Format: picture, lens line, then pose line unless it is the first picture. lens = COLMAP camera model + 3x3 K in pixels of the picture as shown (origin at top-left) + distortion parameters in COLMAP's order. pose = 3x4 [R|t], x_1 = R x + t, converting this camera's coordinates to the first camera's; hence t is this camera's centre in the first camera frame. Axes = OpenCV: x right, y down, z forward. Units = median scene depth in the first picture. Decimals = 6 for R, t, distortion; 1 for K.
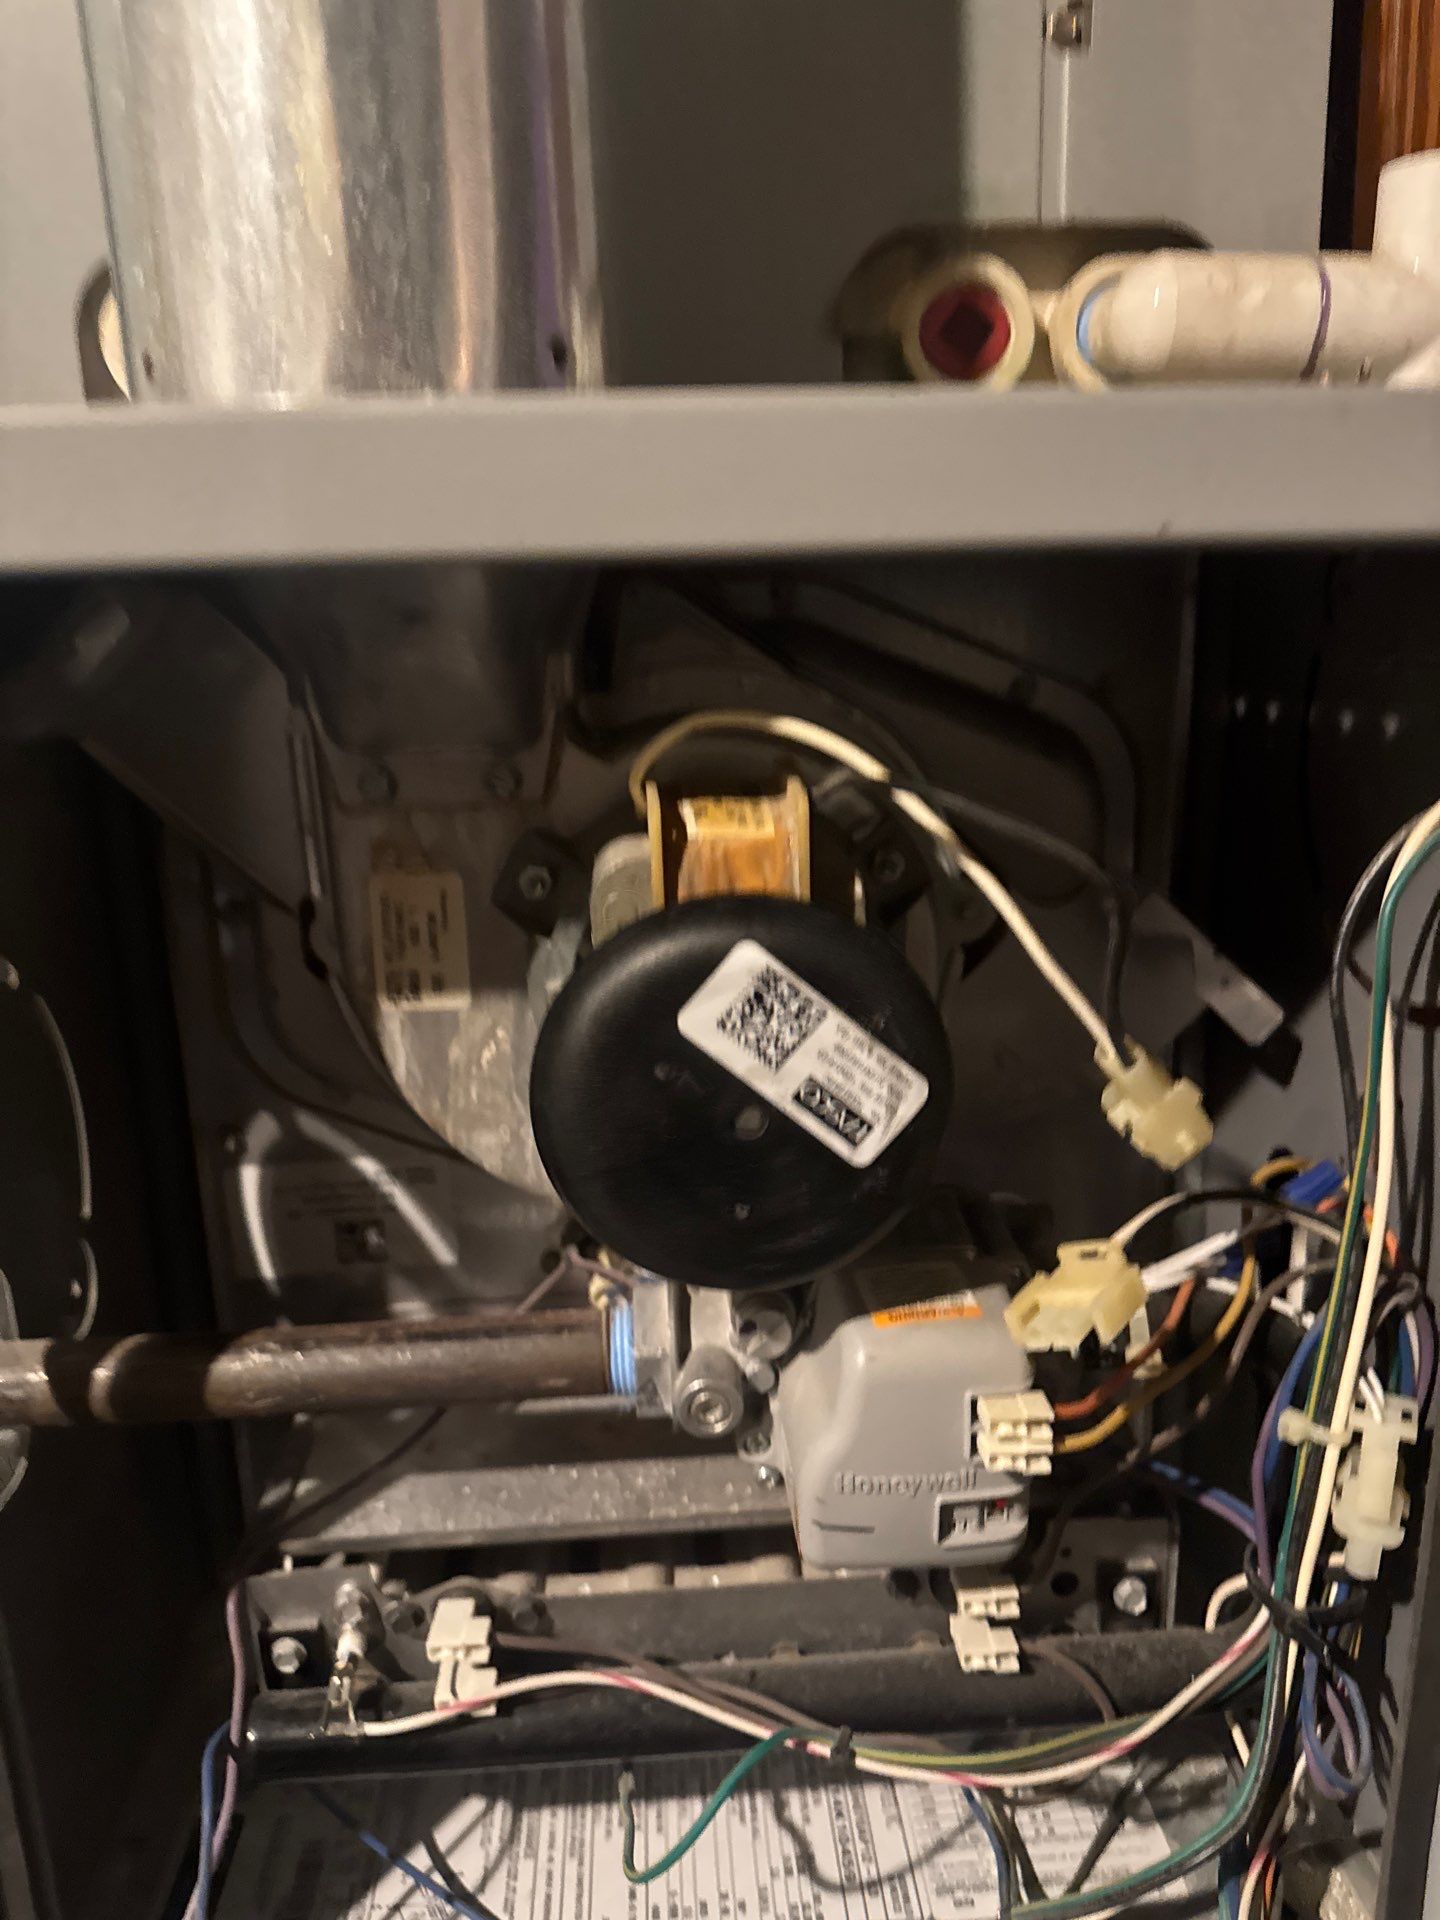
lens RADIAL K [[1372.3, 0, 720.0], [0, 1372.3, 960.0], [0, 0, 1]] dist [0.002754, -0.040743]
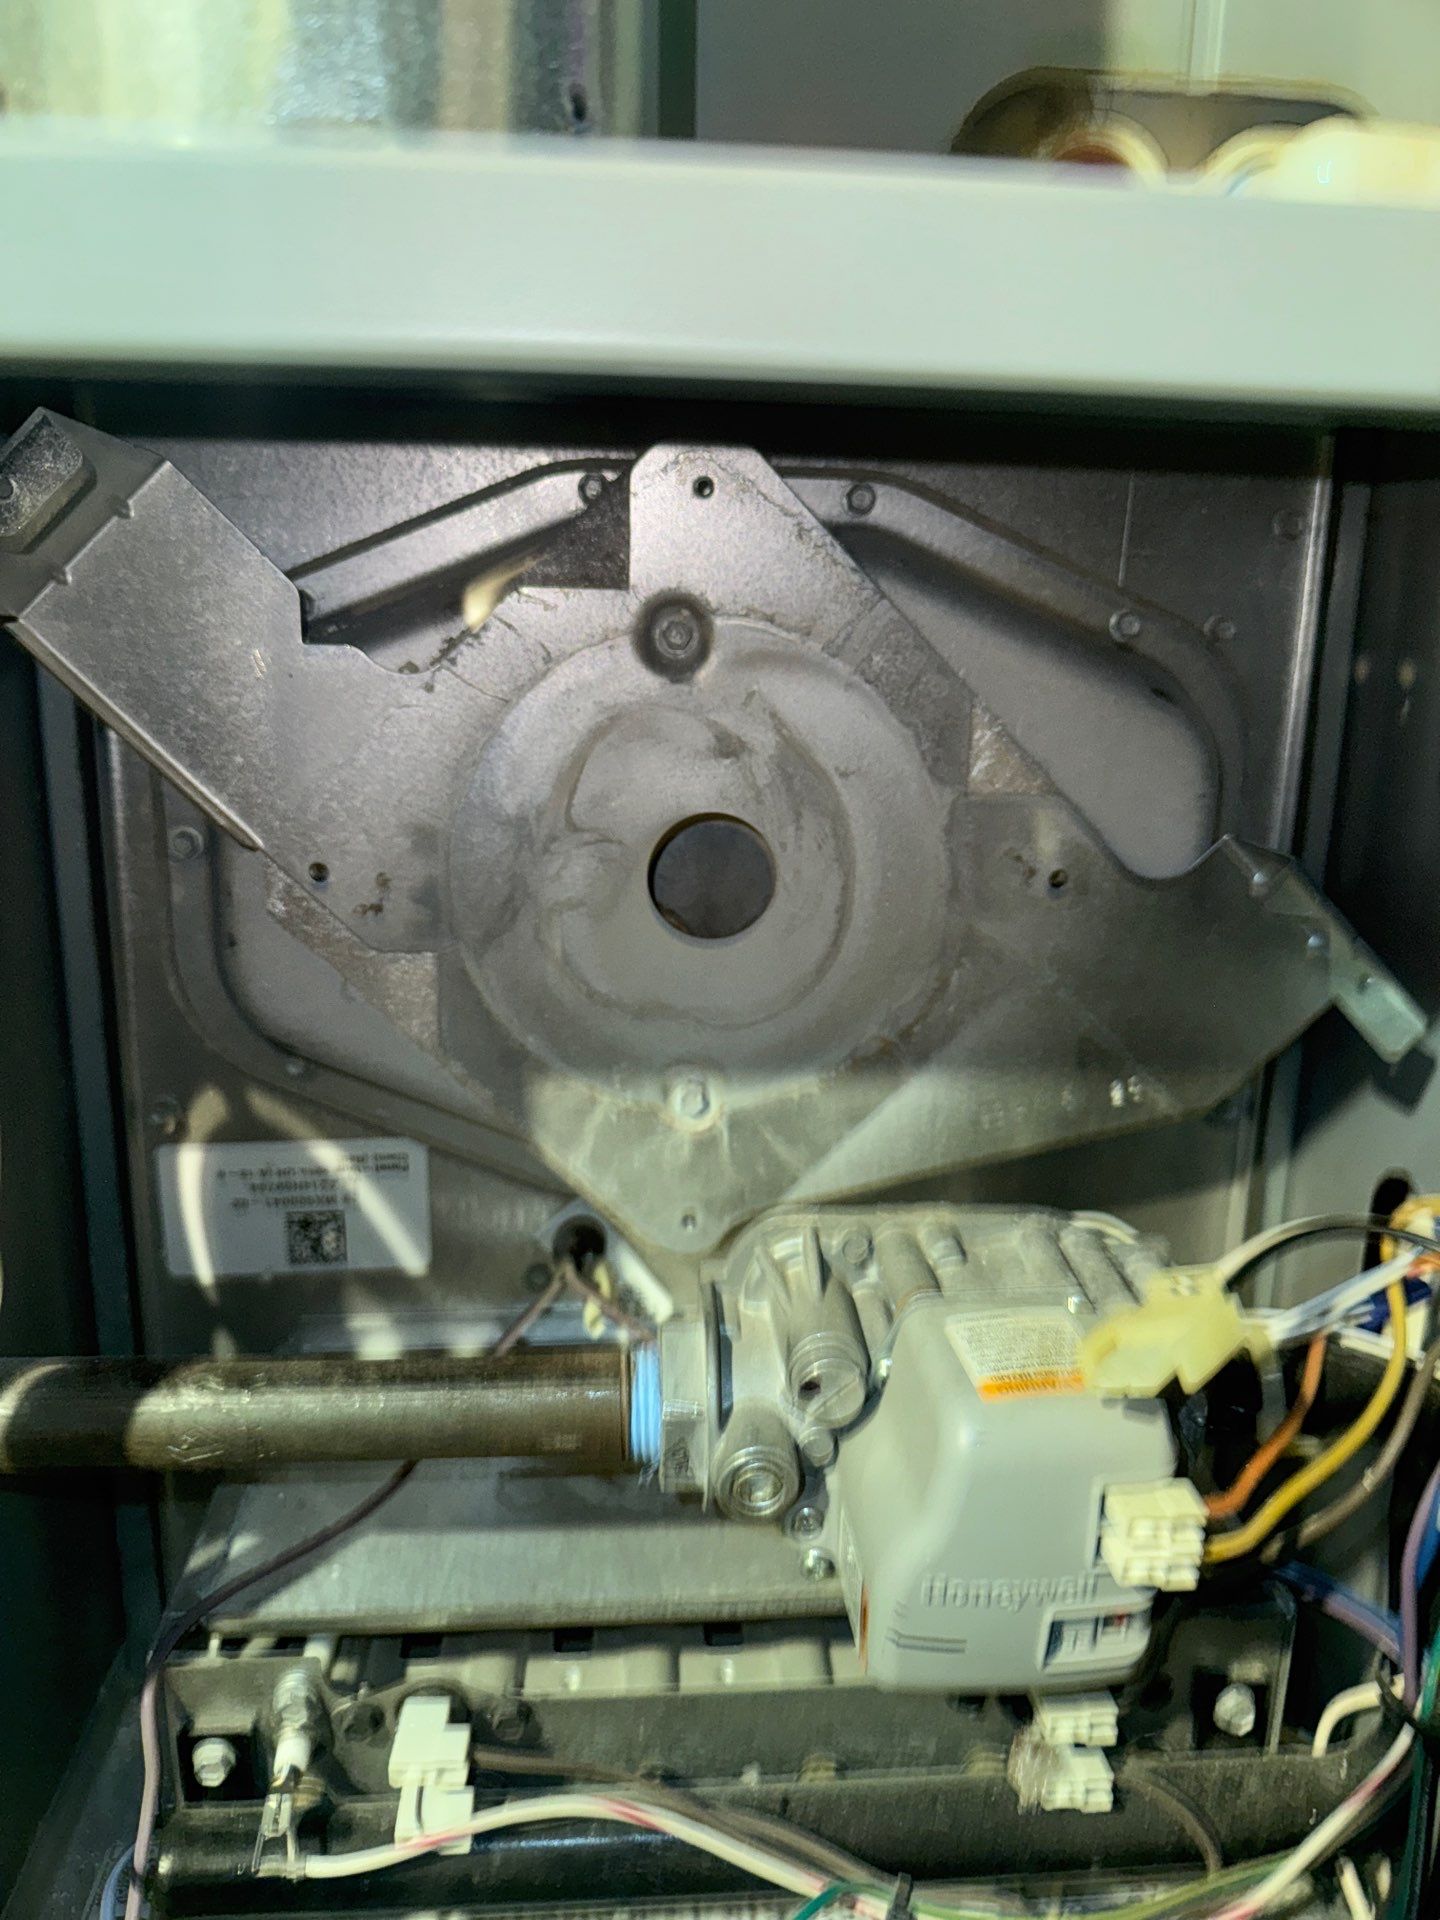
lens RADIAL K [[1399.9, 0, 721.9], [0, 1399.9, 923.0], [0, 0, 1]] dist [-0.058039, 0.039728]
pose [[0.998390, 0.046099, 0.033062, -0.065239], [-0.045539, 0.998809, -0.017514, 0.012499], [-0.033830, 0.015980, 0.999300, 0.169257]]
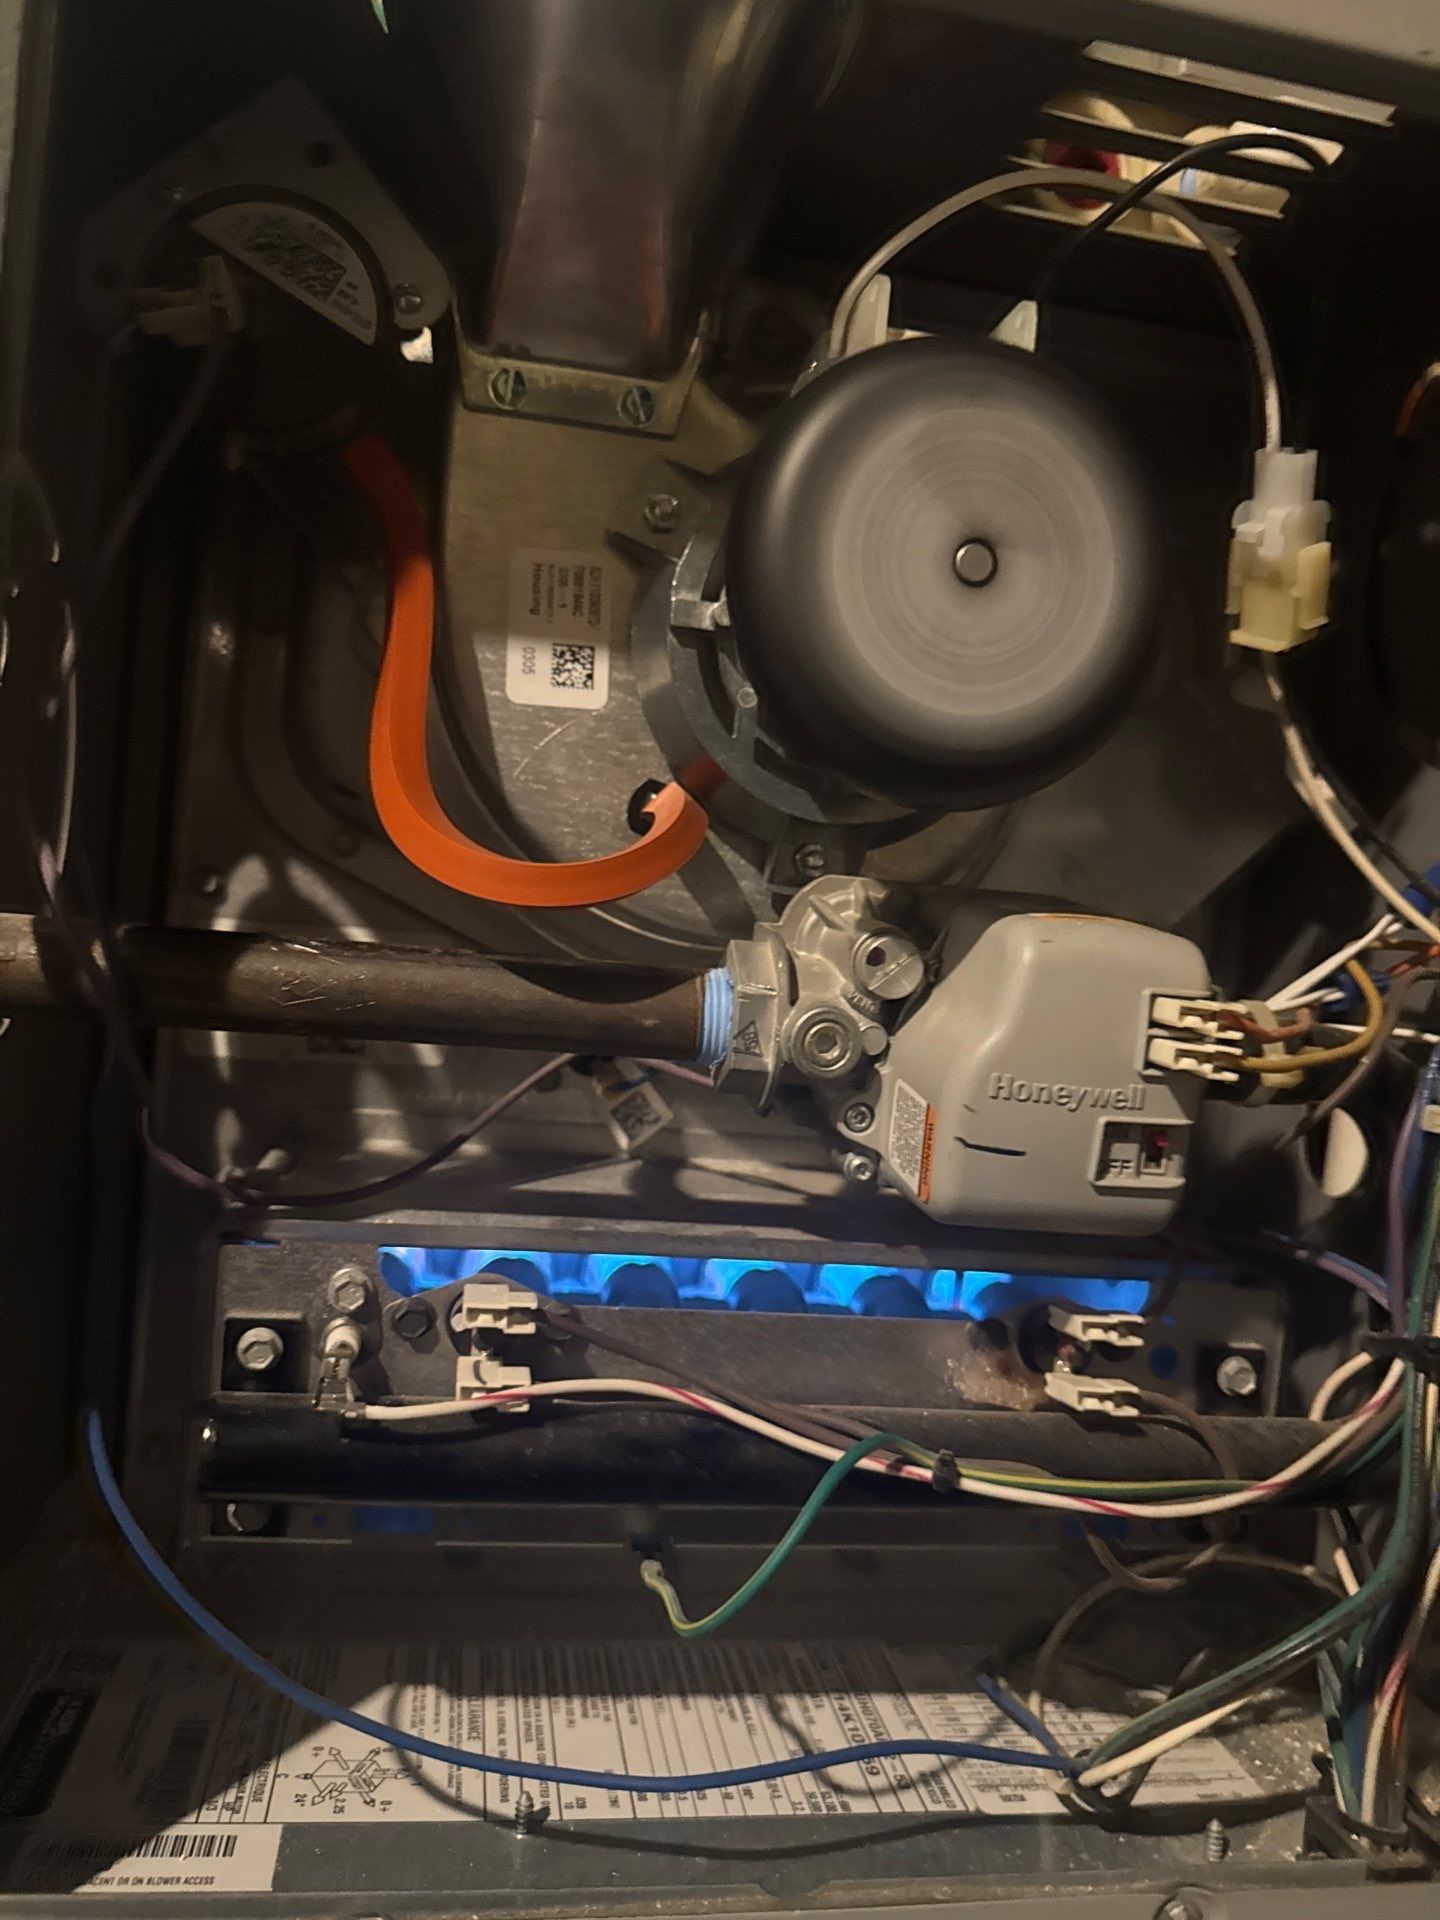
lens RADIAL K [[1376.4, 0, 714.4], [0, 1376.4, 956.3], [0, 0, 1]] dist [0.000507, -0.047100]
pose [[0.986378, 0.115730, 0.116896, -0.173403], [-0.089600, 0.973974, -0.208199, 0.428978], [-0.137949, 0.194889, 0.971076, 0.134743]]
